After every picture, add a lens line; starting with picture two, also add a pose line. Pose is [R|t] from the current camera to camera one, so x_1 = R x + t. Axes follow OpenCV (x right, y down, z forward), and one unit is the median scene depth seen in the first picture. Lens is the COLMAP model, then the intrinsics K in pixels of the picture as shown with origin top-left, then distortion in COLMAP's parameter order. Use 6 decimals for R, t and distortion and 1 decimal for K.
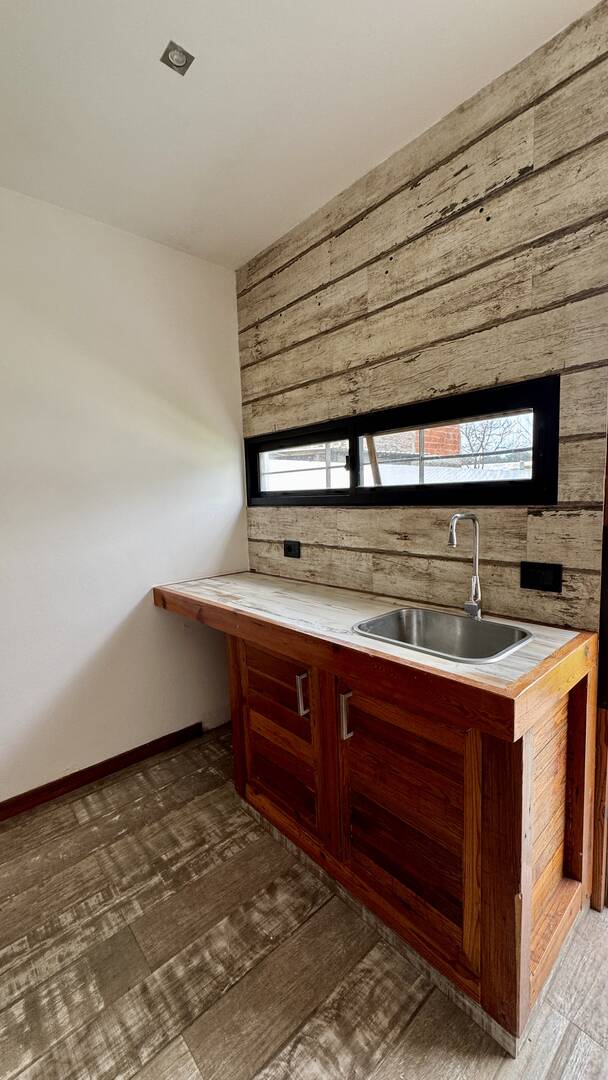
lens RADIAL K [[430.9, 0, 304.8], [0, 430.9, 538.7], [0, 0, 1]] dist [-0.004194, 0.000562]
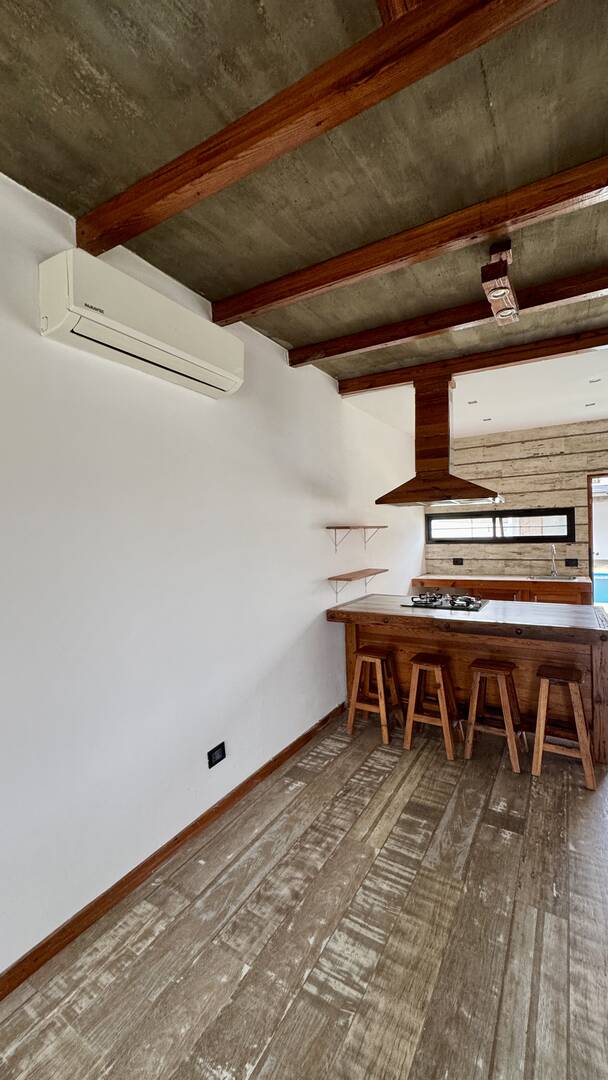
lens RADIAL K [[430.9, 0, 303.5], [0, 430.9, 539.0], [0, 0, 1]] dist [-0.004194, 0.000562]
pose [[0.956267, -0.001243, 0.292492, -2.015171], [0.028397, 0.995662, -0.088610, 0.112834], [-0.291113, 0.093041, 0.952154, -1.353437]]
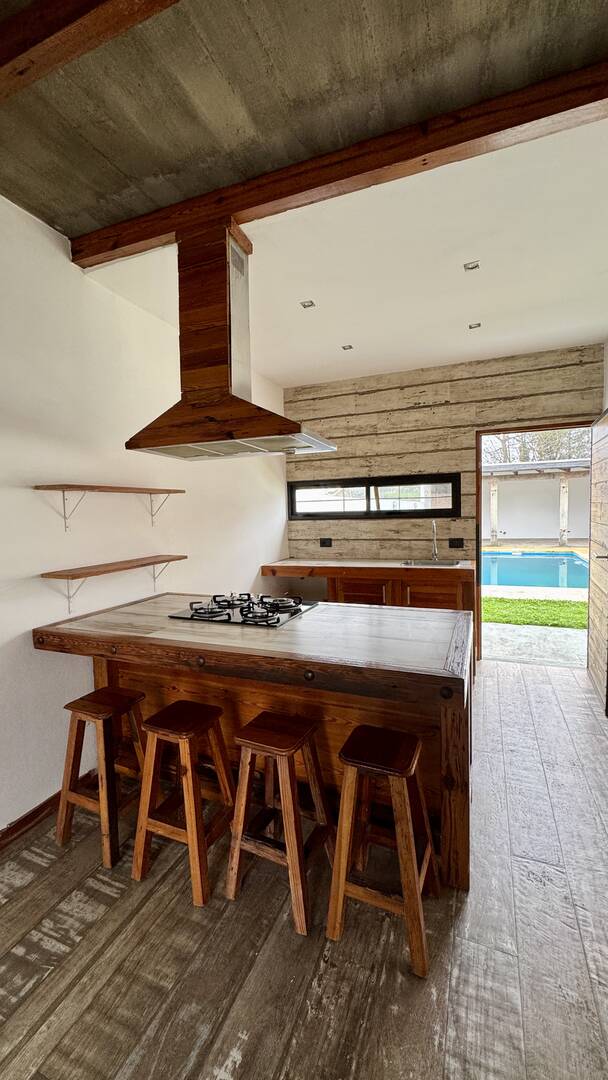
lens RADIAL K [[430.9, 0, 304.4], [0, 430.9, 538.8], [0, 0, 1]] dist [-0.004194, 0.000562]
pose [[0.899796, -0.020740, 0.435818, -1.211217], [0.041606, 0.998396, -0.038387, 0.098934], [-0.434323, 0.052673, 0.899216, -0.844860]]
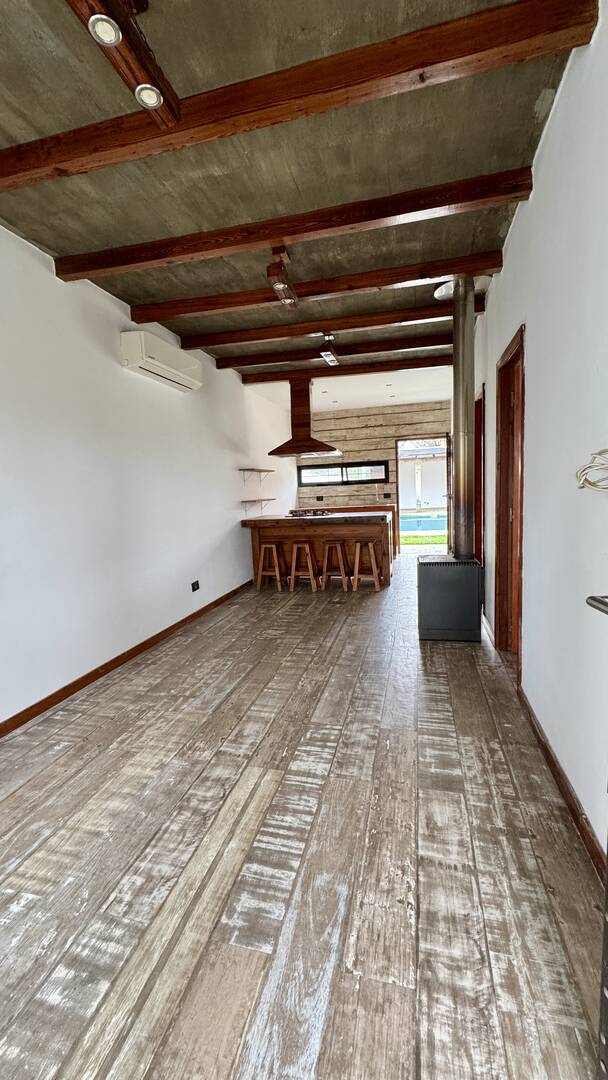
lens RADIAL K [[430.9, 0, 304.1], [0, 430.9, 539.3], [0, 0, 1]] dist [-0.004194, 0.000562]
pose [[0.831012, -0.070504, 0.551768, -2.708602], [0.075937, 0.997027, 0.013030, 0.387844], [-0.551046, 0.031072, 0.833896, -2.378508]]
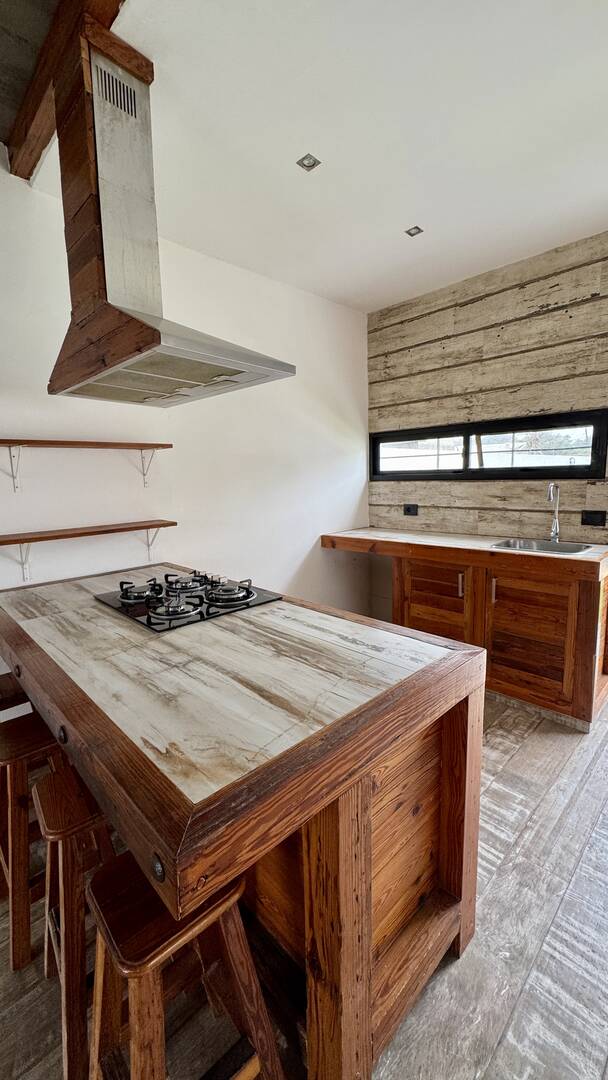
lens RADIAL K [[430.9, 0, 304.3], [0, 430.9, 538.9], [0, 0, 1]] dist [-0.004194, 0.000562]
pose [[0.999016, -0.000782, 0.044343, -0.600128], [-0.001233, 0.998969, 0.045384, 0.074205], [-0.044332, -0.045394, 0.997985, -0.611091]]
